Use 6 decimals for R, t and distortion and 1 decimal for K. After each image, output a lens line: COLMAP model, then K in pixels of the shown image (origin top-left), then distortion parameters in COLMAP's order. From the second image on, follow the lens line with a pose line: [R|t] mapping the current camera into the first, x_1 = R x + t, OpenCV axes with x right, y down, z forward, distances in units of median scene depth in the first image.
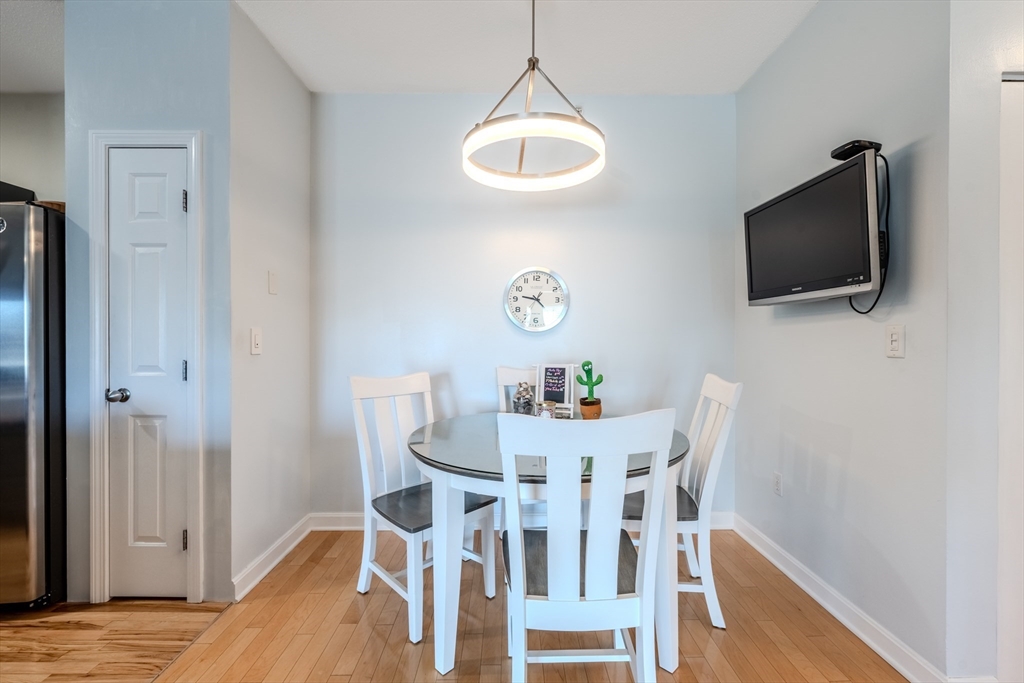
lens RADIAL K [[430.9, 0, 514.9], [0, 430.9, 342.8], [0, 0, 1]] dist [-0.001628, -0.000111]
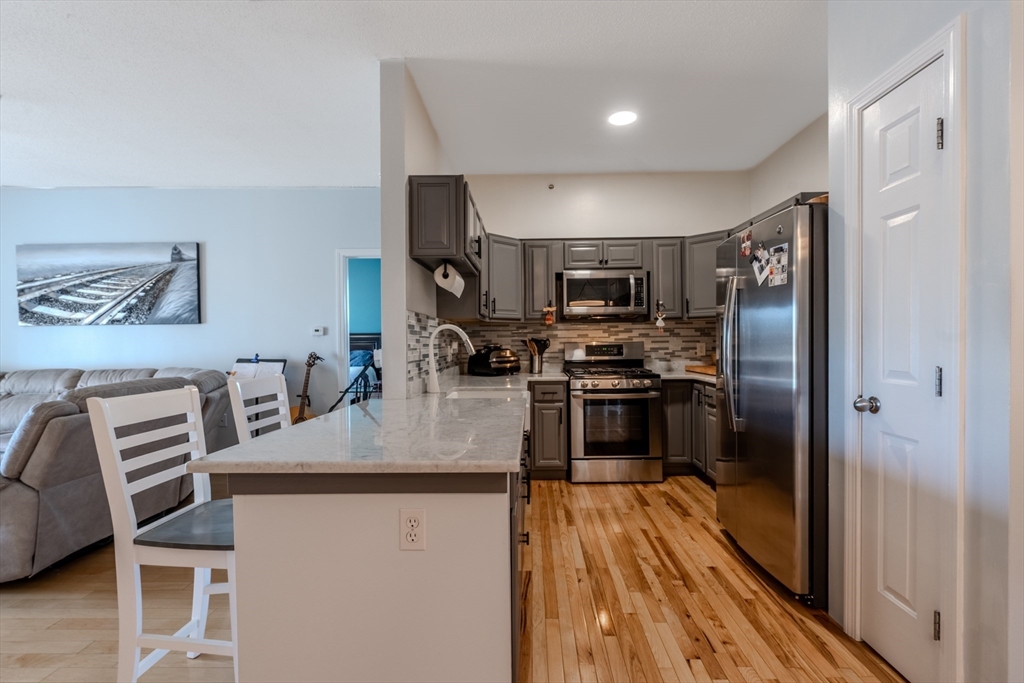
lens RADIAL K [[460.0, 0, 520.7], [0, 460.0, 348.3], [0, 0, 1]] dist [-0.001223, -0.002016]
pose [[-0.017445, 0.012131, -0.999774, -0.022854], [0.002155, 0.999925, 0.012095, 0.001077], [0.999846, -0.001943, -0.017470, 0.343102]]
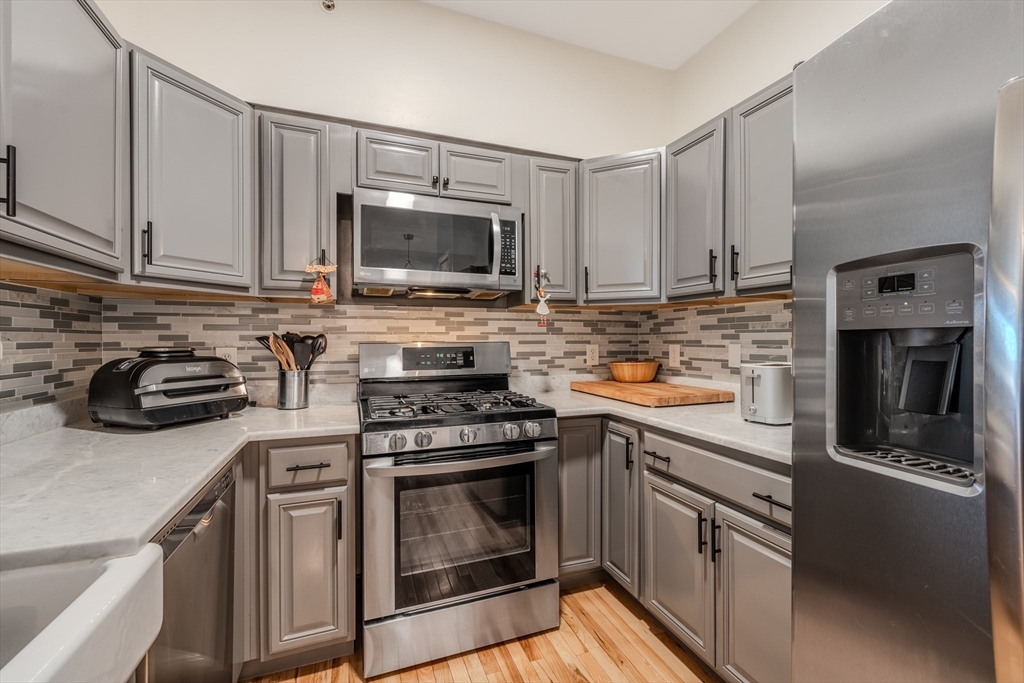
lens RADIAL K [[430.9, 0, 512.2], [0, 430.9, 339.0], [0, 0, 1]] dist [-0.001628, -0.000111]
pose [[0.351496, -0.001785, -0.936188, -1.200123], [-0.006191, 0.999972, -0.004231, -0.006319], [0.936169, 0.007283, 0.351475, 0.501453]]
